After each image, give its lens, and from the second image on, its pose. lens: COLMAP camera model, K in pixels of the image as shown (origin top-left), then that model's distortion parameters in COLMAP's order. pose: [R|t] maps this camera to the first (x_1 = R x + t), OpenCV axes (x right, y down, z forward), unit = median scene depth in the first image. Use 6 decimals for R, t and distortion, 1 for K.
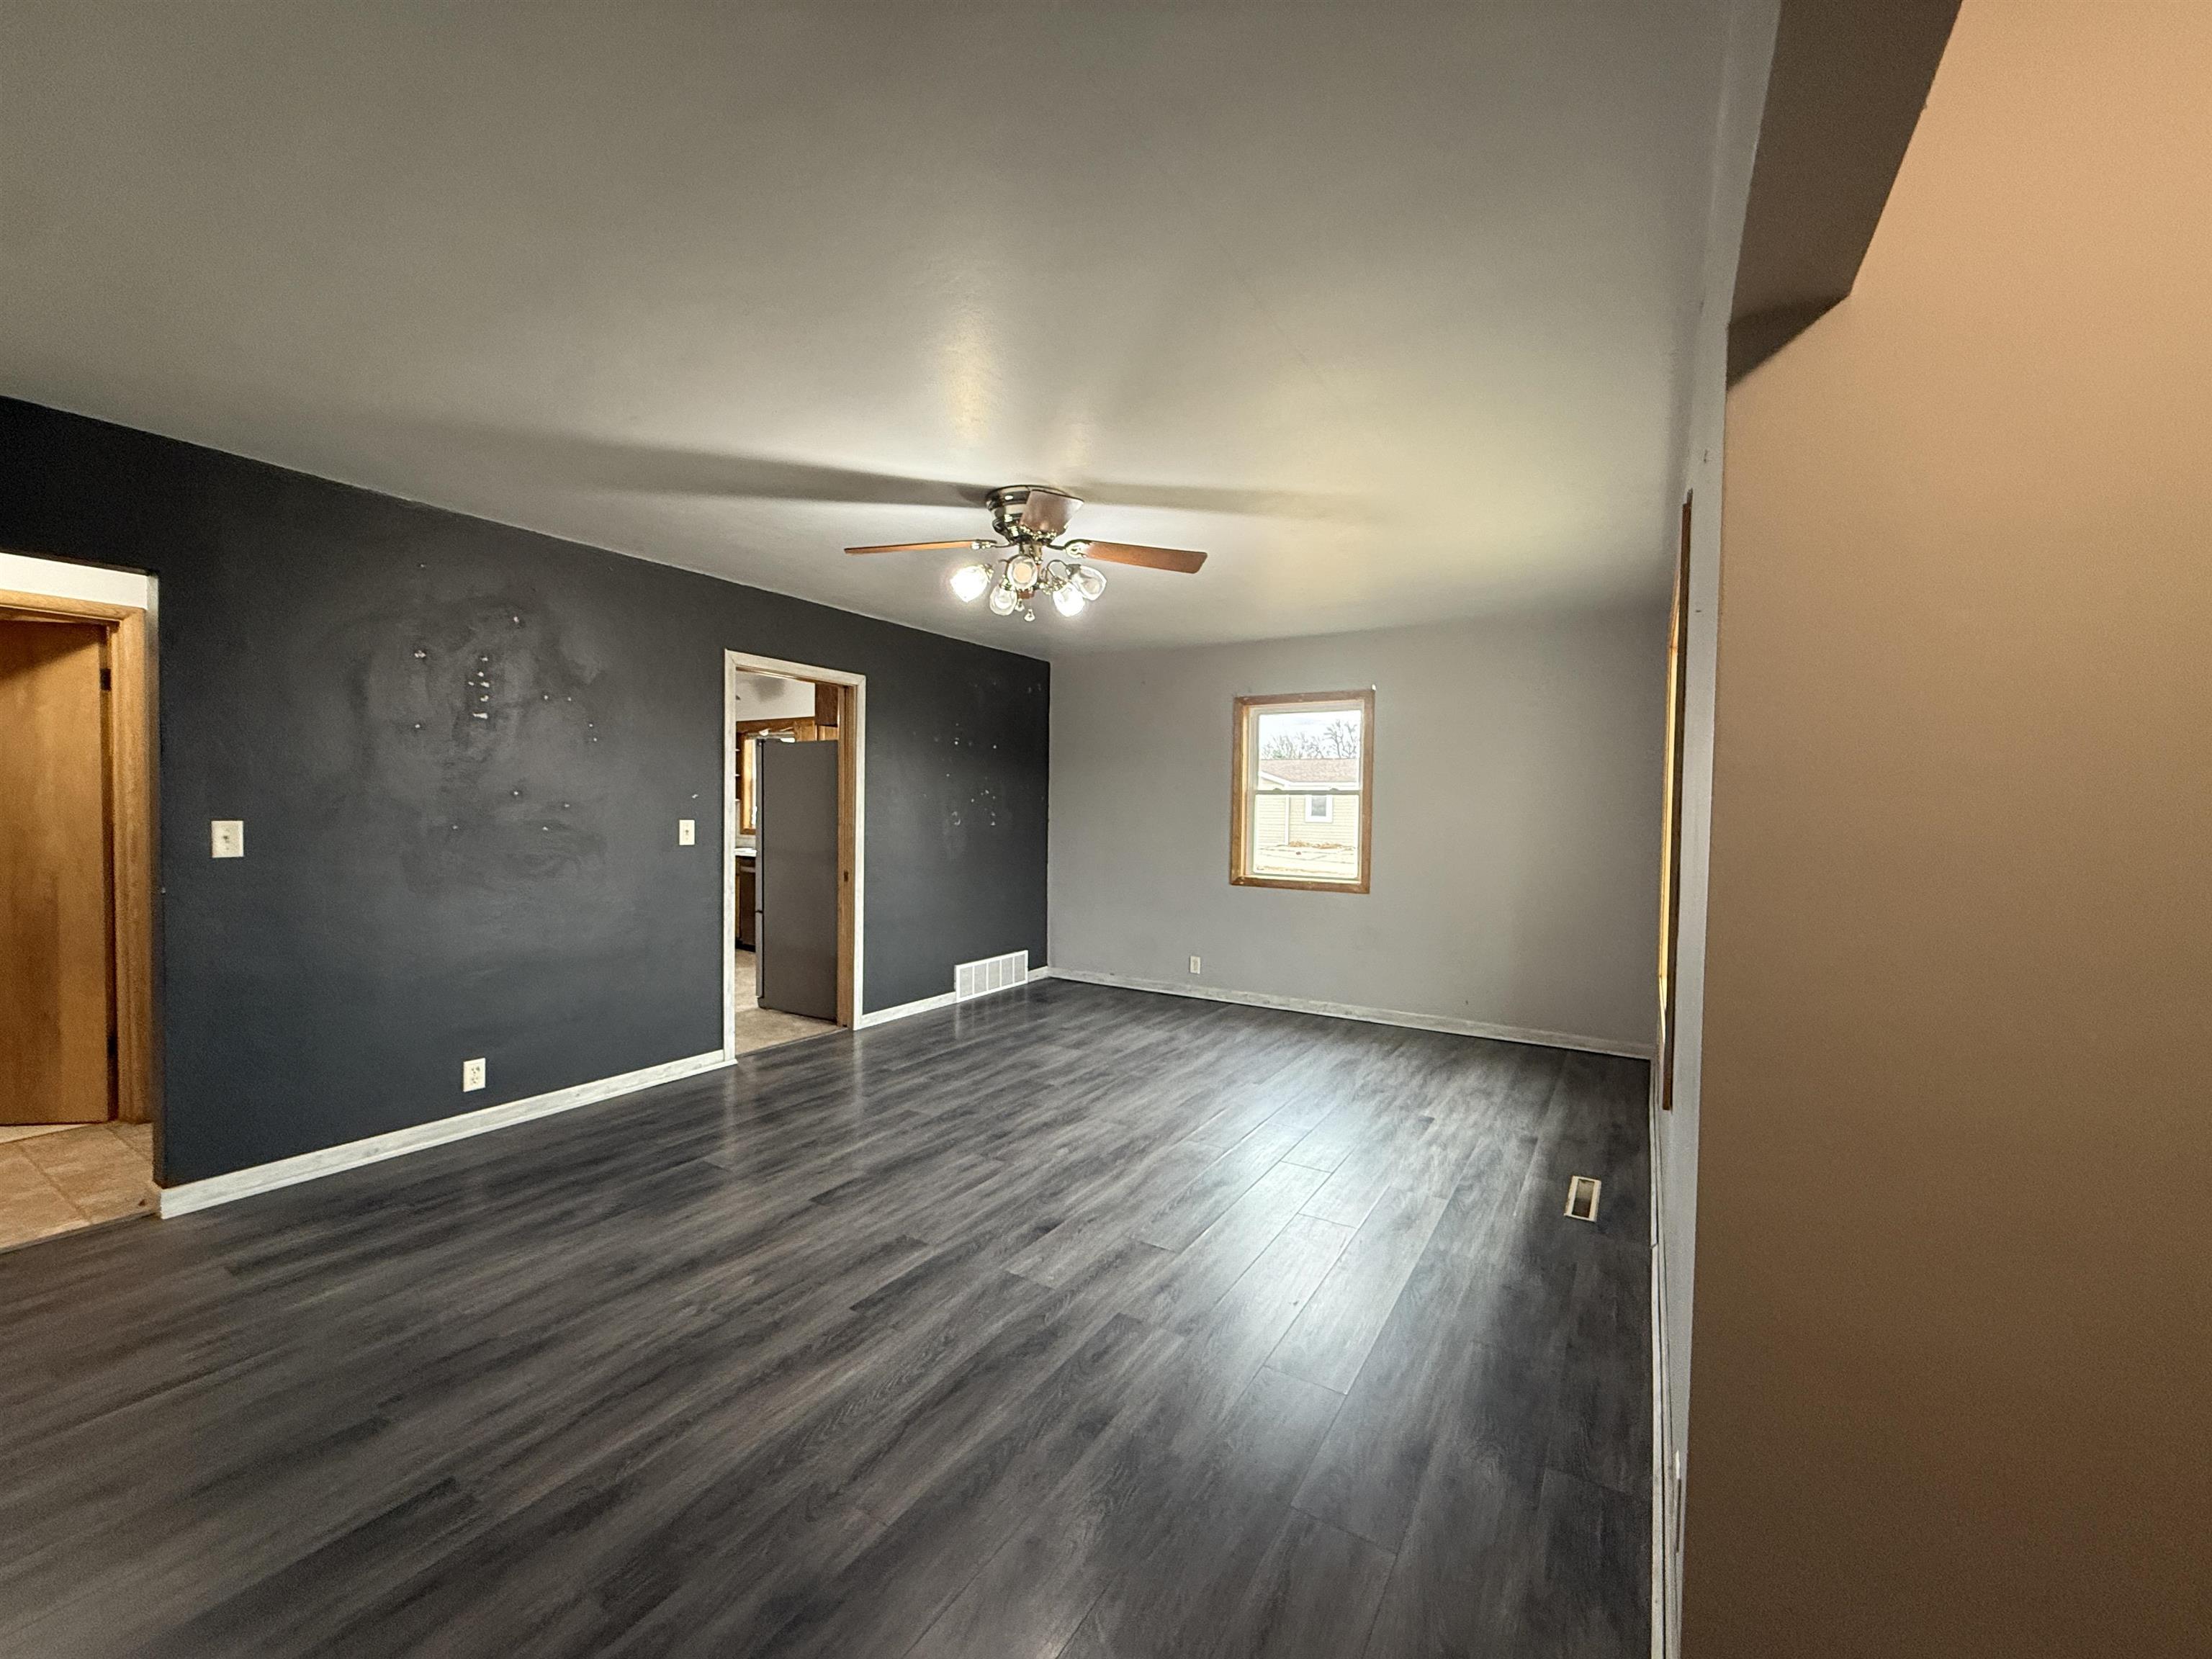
lens RADIAL K [[887.4, 0, 1099.8], [0, 887.4, 836.0], [0, 0, 1]] dist [0.002623, 0.000323]
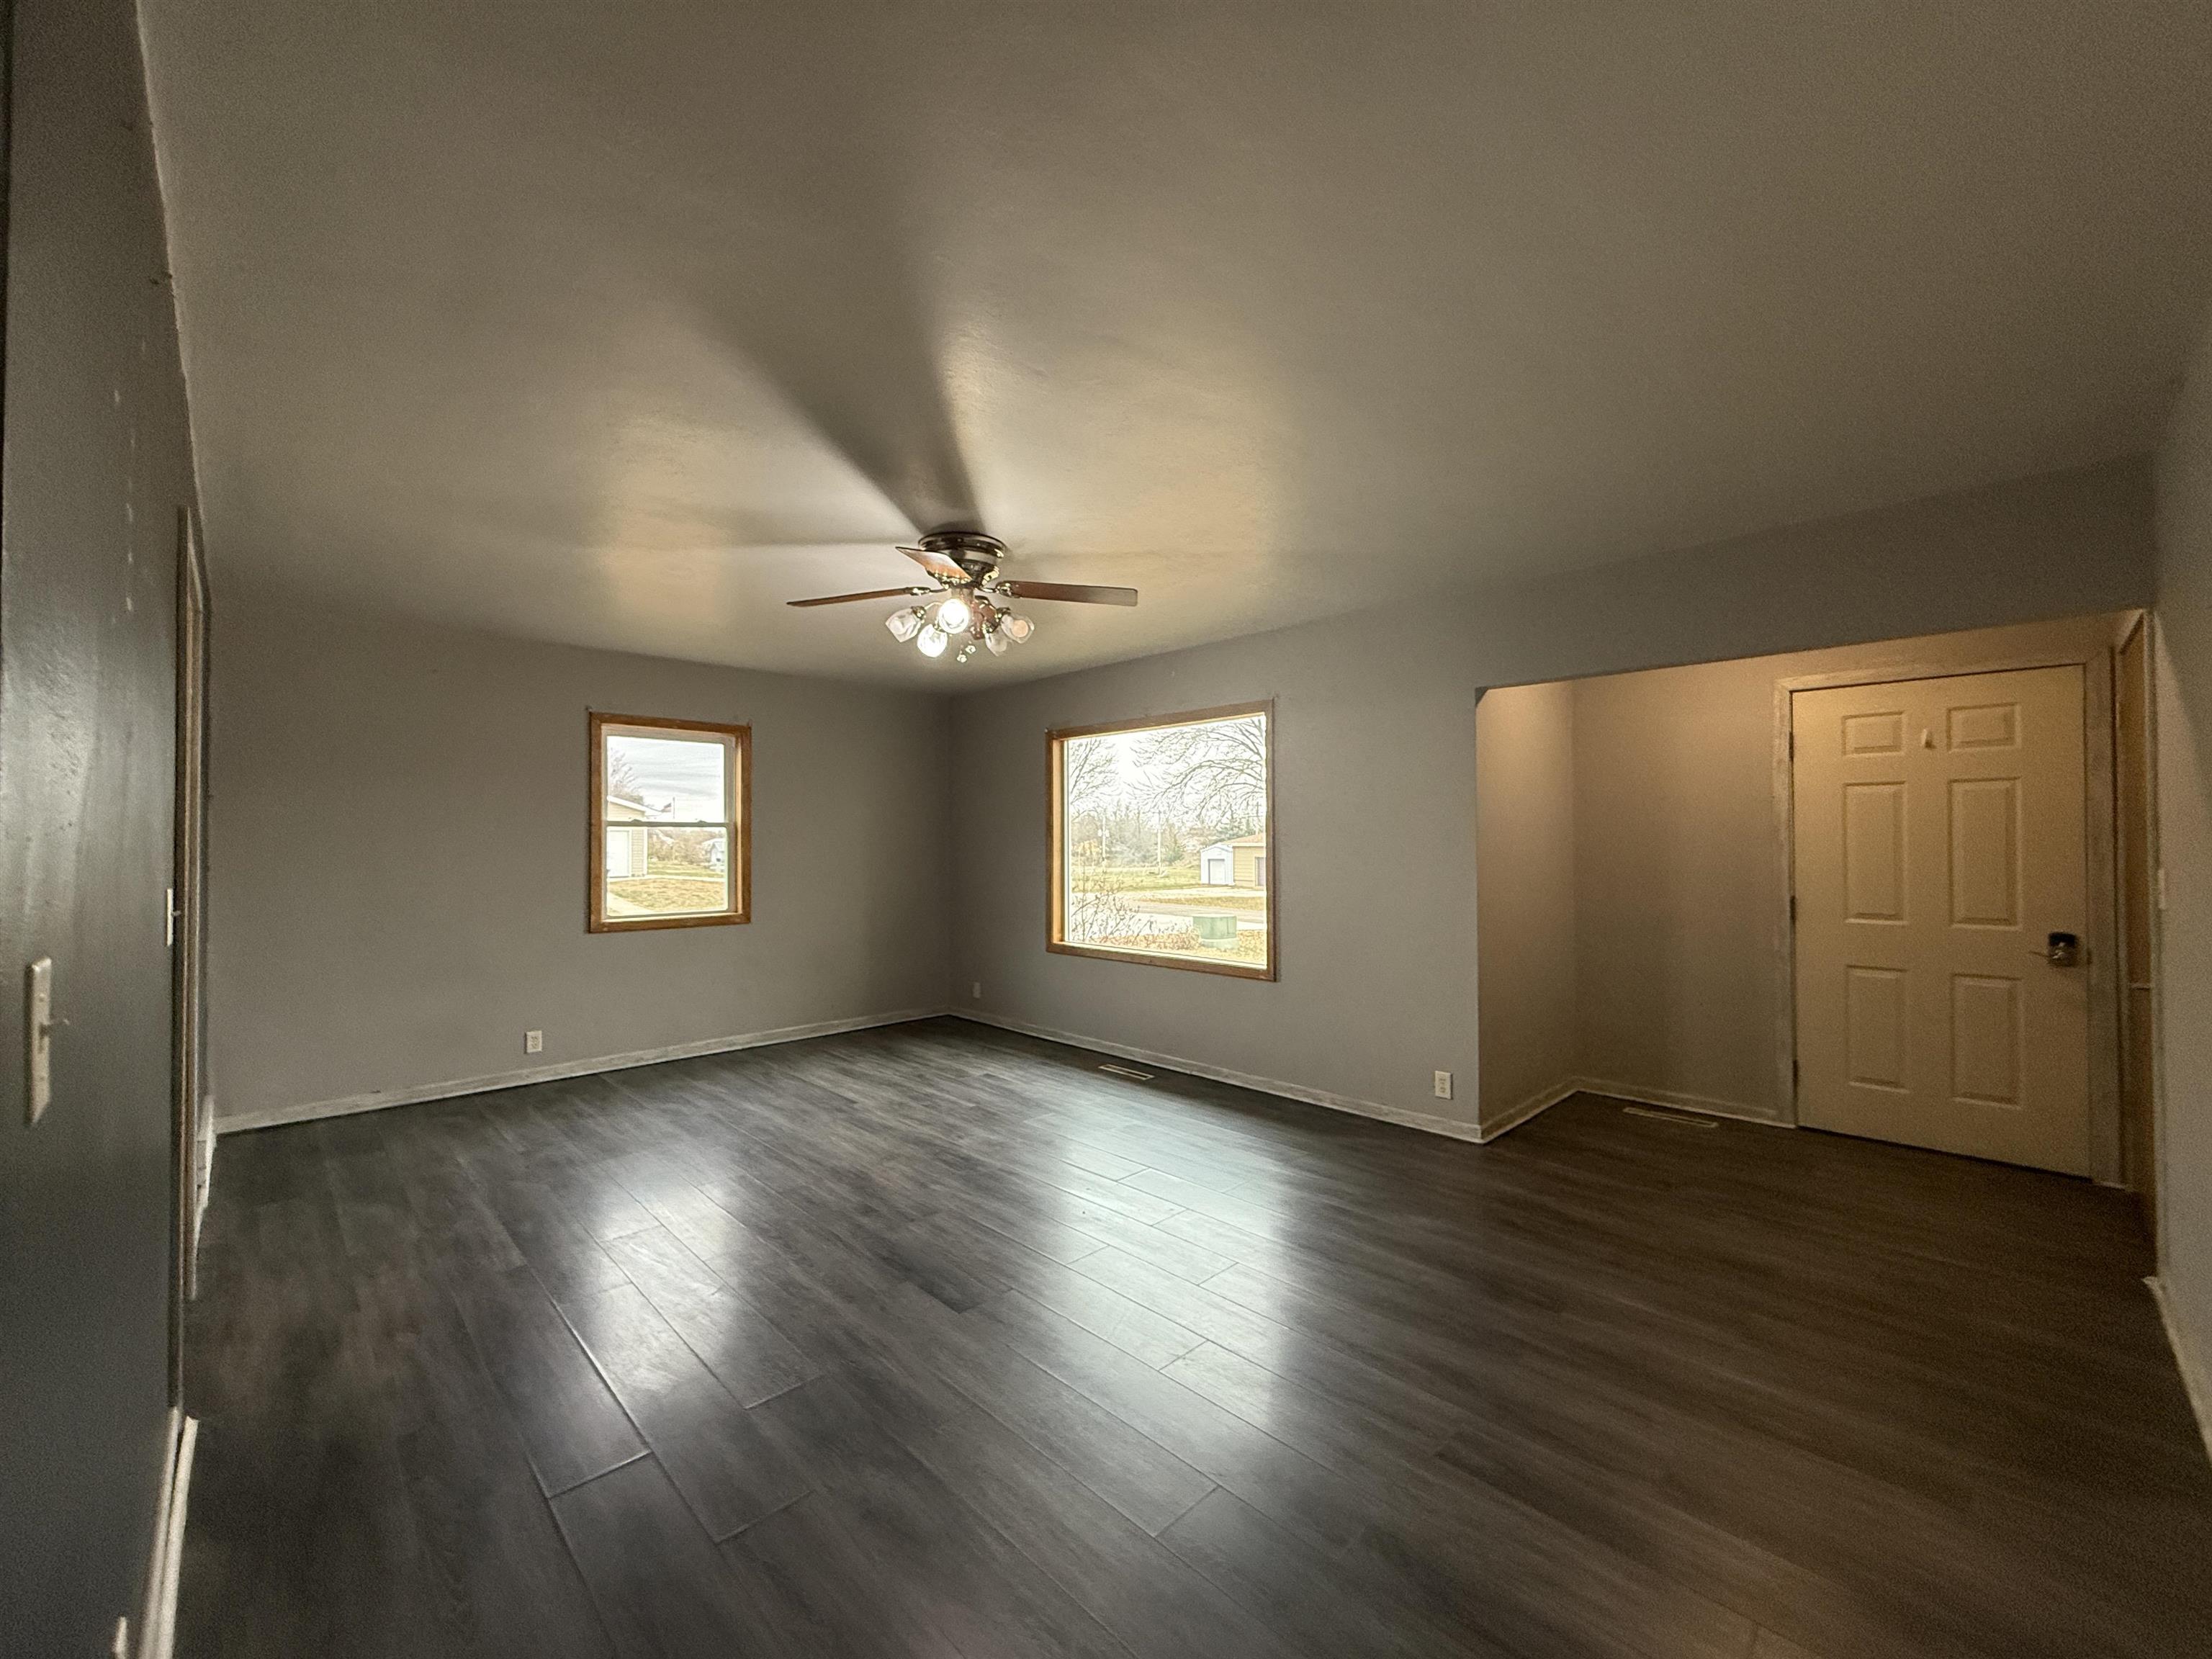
lens RADIAL K [[887.4, 0, 1105.6], [0, 887.4, 832.3], [0, 0, 1]] dist [0.002623, 0.000323]
pose [[0.222091, 0.001065, 0.975025, -0.663709], [0.034434, 0.999367, -0.008935, -0.018800], [-0.974418, 0.035558, 0.221914, 0.395202]]
